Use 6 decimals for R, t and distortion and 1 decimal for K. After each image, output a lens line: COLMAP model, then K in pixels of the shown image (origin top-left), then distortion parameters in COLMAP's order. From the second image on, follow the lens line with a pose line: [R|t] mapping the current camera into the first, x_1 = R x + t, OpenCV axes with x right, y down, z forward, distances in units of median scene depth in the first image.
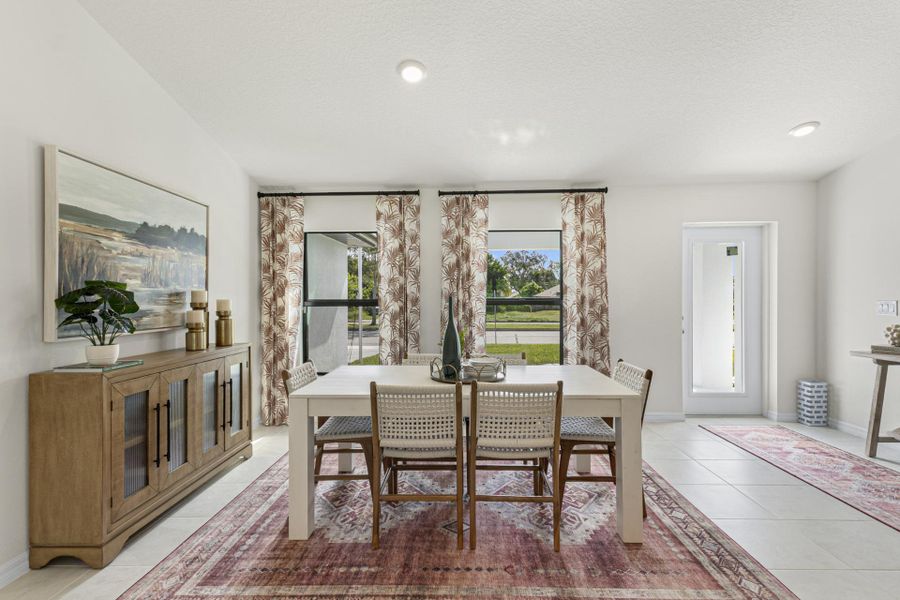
lens RADIAL K [[421.1, 0, 454.1], [0, 421.1, 300.7], [0, 0, 1]] dist [0.016369, -0.001087]
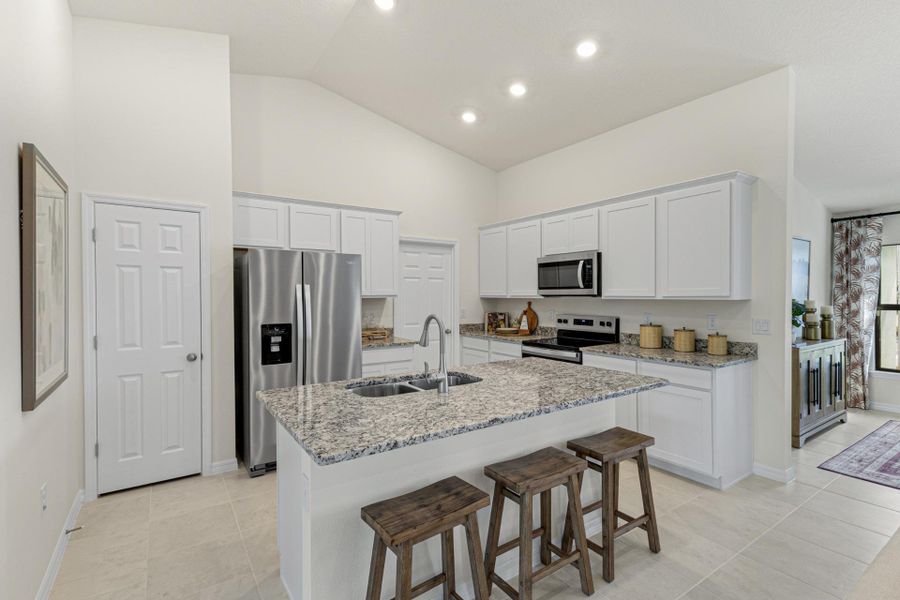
lens RADIAL K [[421.1, 0, 454.1], [0, 421.1, 300.7], [0, 0, 1]] dist [0.016369, -0.001087]
pose [[0.575748, 0.013178, -0.817521, -0.103598], [0.001931, 0.999845, 0.017477, -0.054570], [0.817625, -0.011641, 0.575633, -0.955268]]
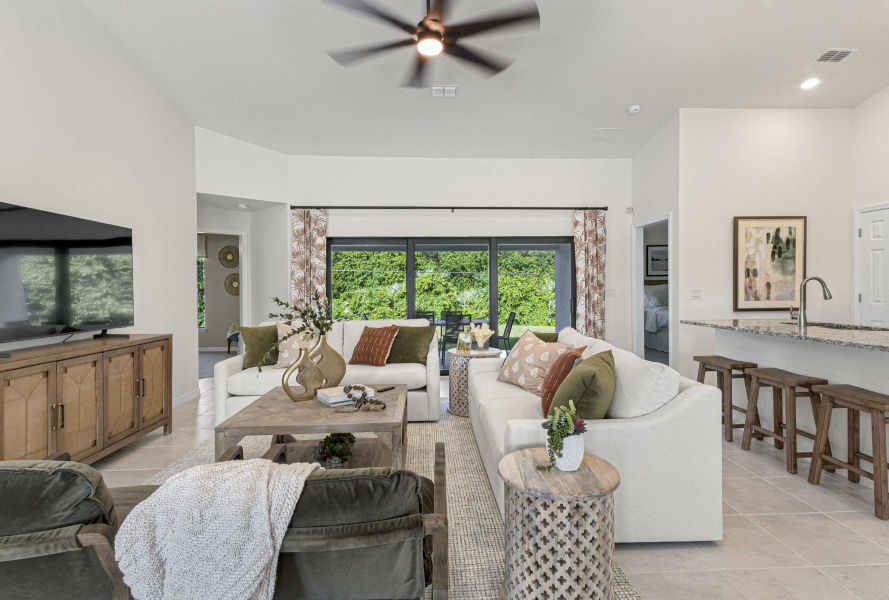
lens RADIAL K [[446.2, 0, 445.4], [0, 446.2, 290.0], [0, 0, 1]] dist [0.016690, -0.000105]
pose [[-0.997572, 0.016790, -0.067592, 0.317905], [0.016380, 0.999844, 0.006604, -0.007830], [0.067693, 0.005481, -0.997691, 0.586628]]
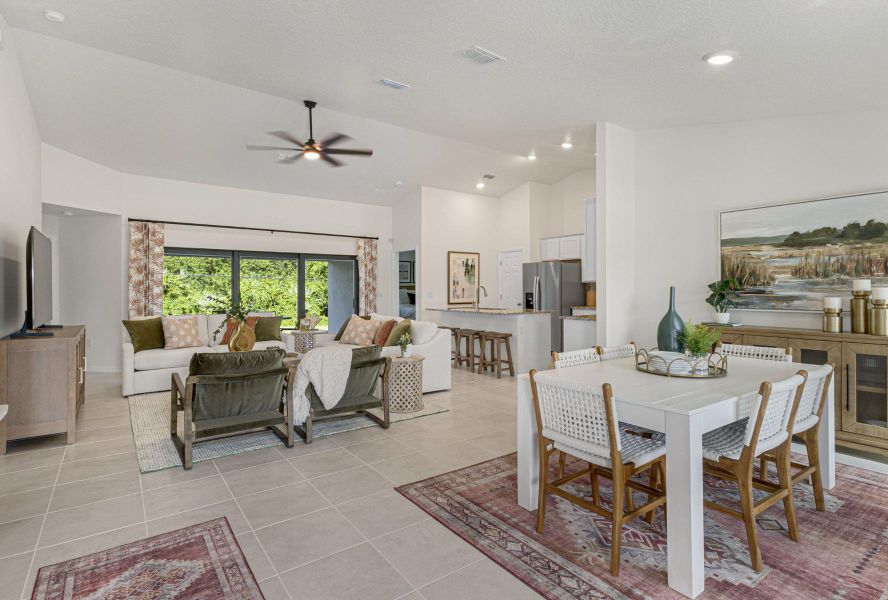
lens RADIAL K [[445.7, 0, 444.9], [0, 445.7, 290.0], [0, 0, 1]] dist [0.016690, -0.000105]
pose [[-0.791928, 0.010805, -0.610519, 0.982625], [0.008612, 0.999942, 0.006526, -0.014385], [0.610554, -0.000089, -0.791974, 1.353368]]
